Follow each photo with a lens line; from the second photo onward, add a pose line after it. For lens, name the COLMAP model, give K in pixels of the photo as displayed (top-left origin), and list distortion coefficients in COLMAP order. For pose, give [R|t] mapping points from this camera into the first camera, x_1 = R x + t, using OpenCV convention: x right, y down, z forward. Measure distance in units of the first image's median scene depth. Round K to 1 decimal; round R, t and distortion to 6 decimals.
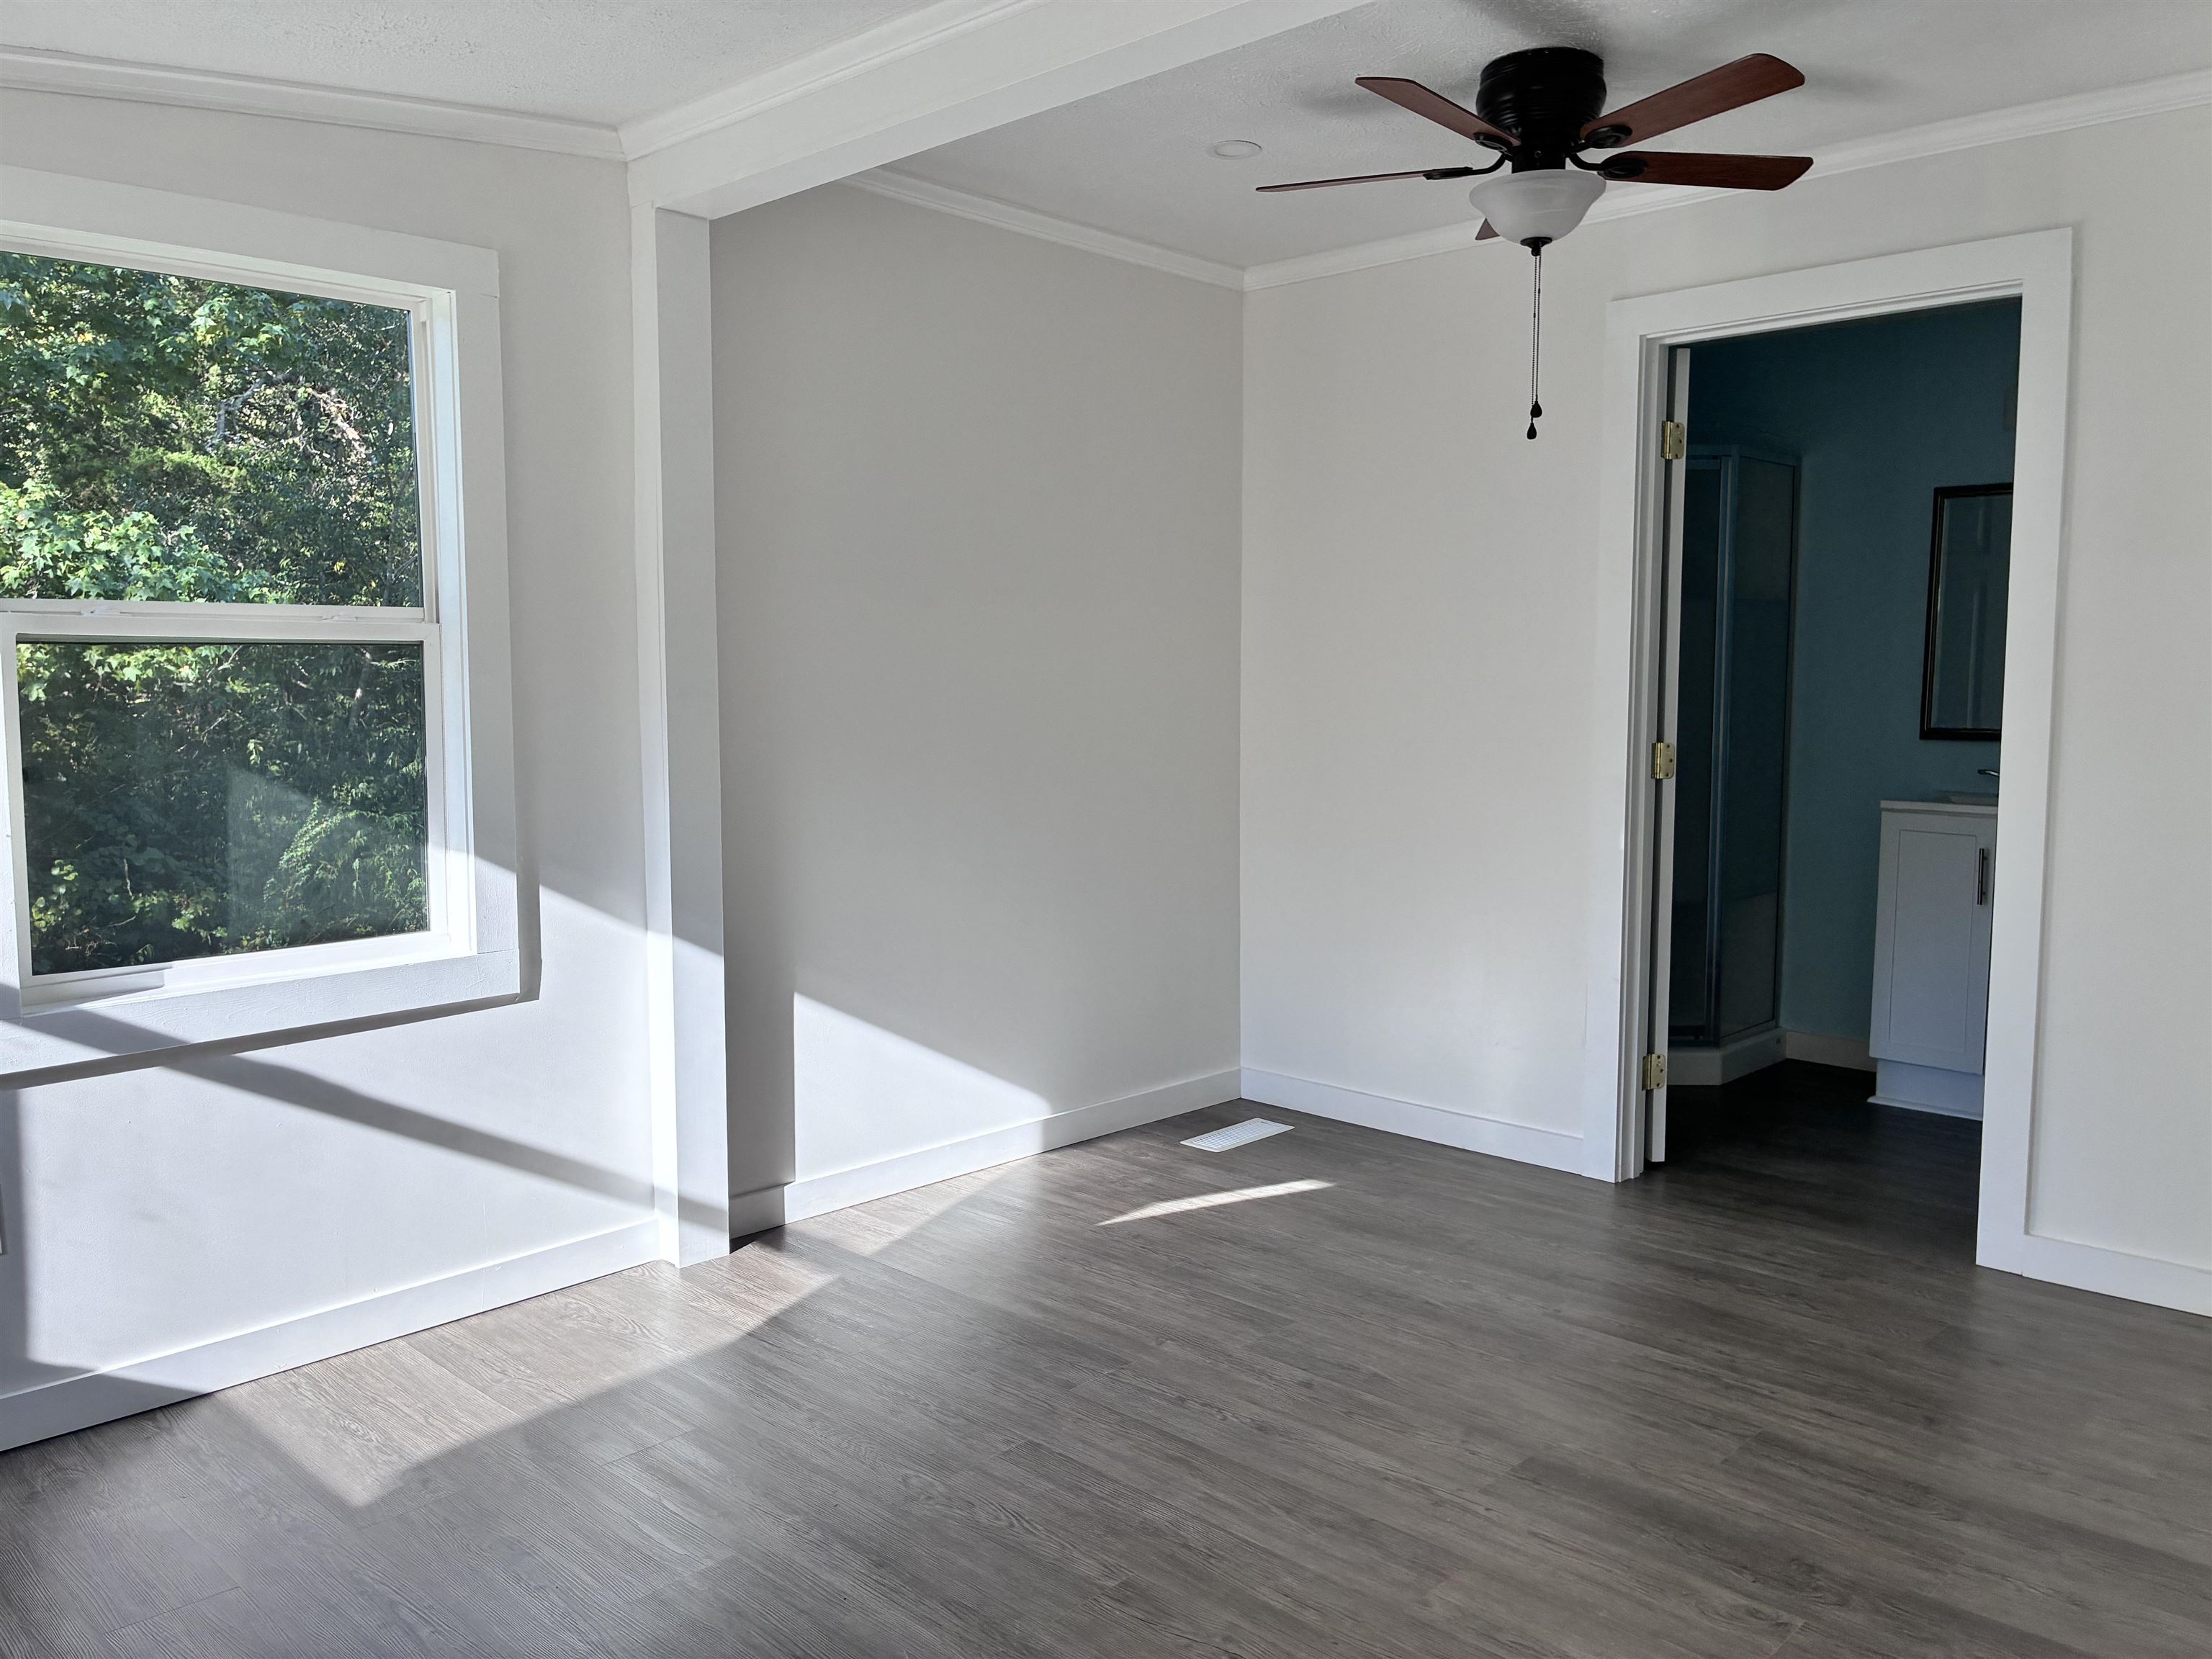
lens RADIAL K [[1673.4, 0, 1106.9], [0, 1673.4, 829.7], [0, 0, 1]] dist [0.041524, -0.036323]
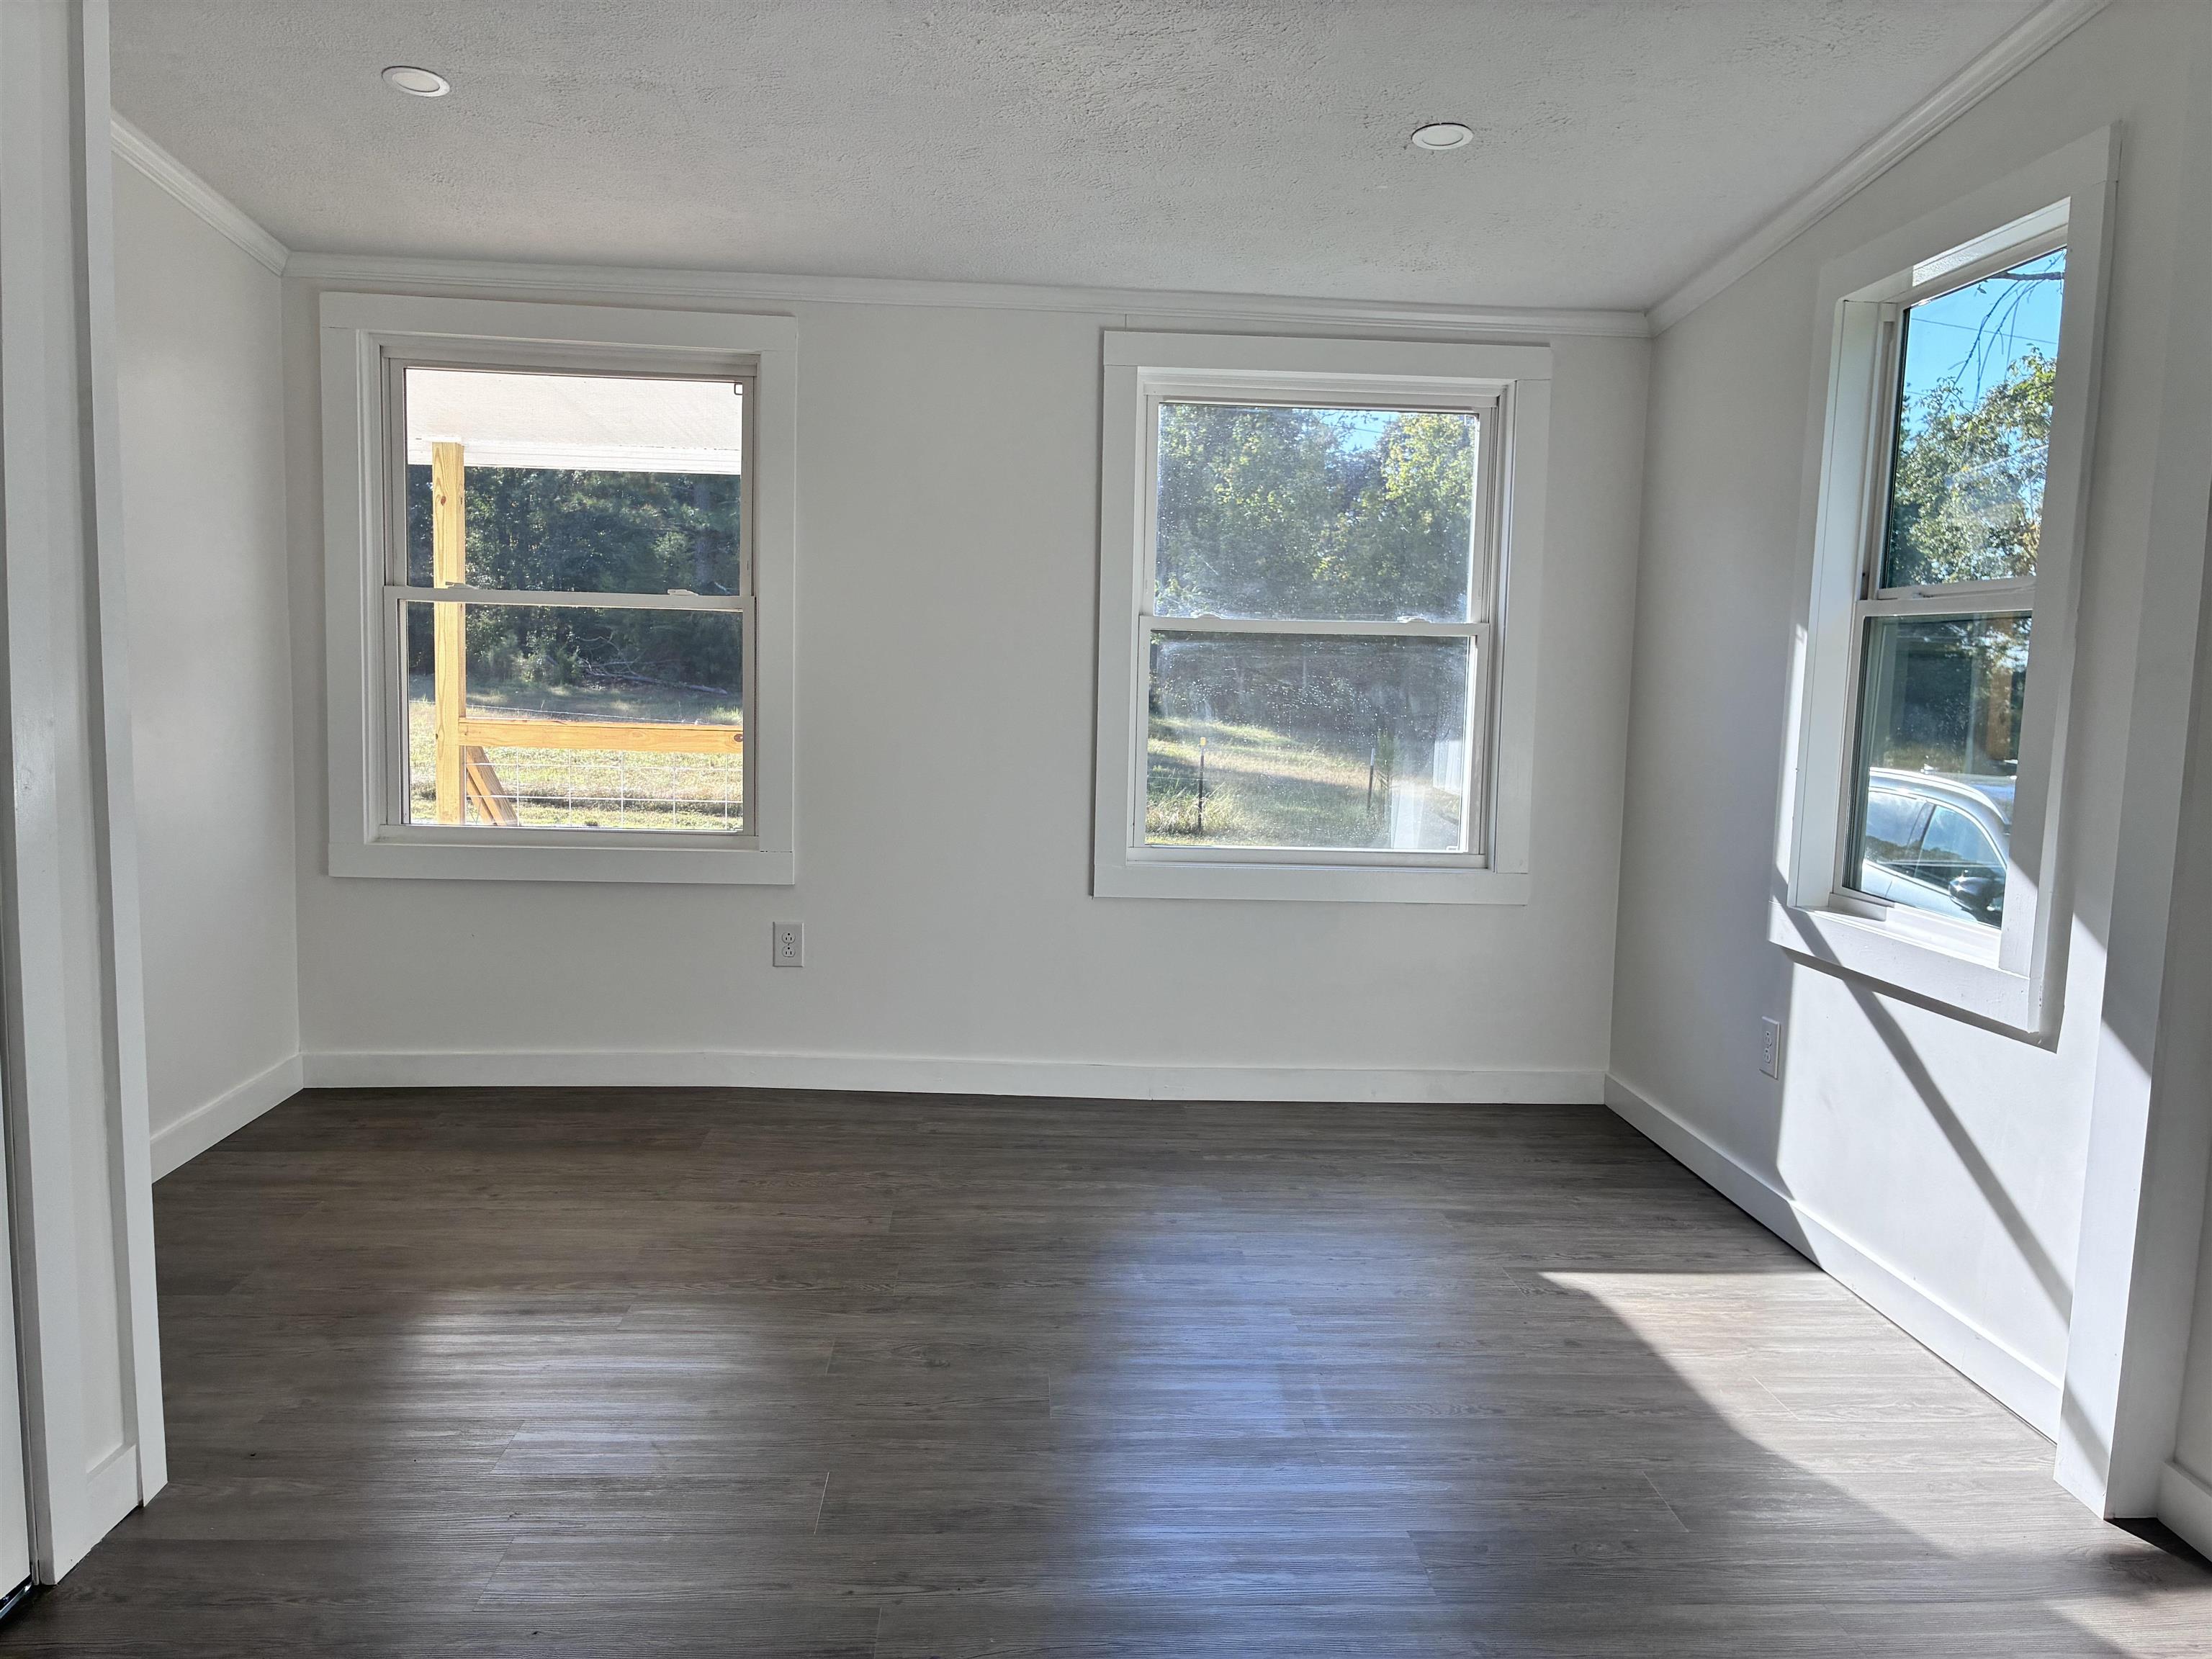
lens RADIAL K [[1673.4, 0, 1118.4], [0, 1673.4, 828.0], [0, 0, 1]] dist [0.041524, -0.036323]
pose [[-0.672215, 0.051147, -0.738587, 0.716302], [-0.104564, 0.981052, 0.163105, -0.116093], [0.732935, 0.186872, -0.654130, 1.533846]]
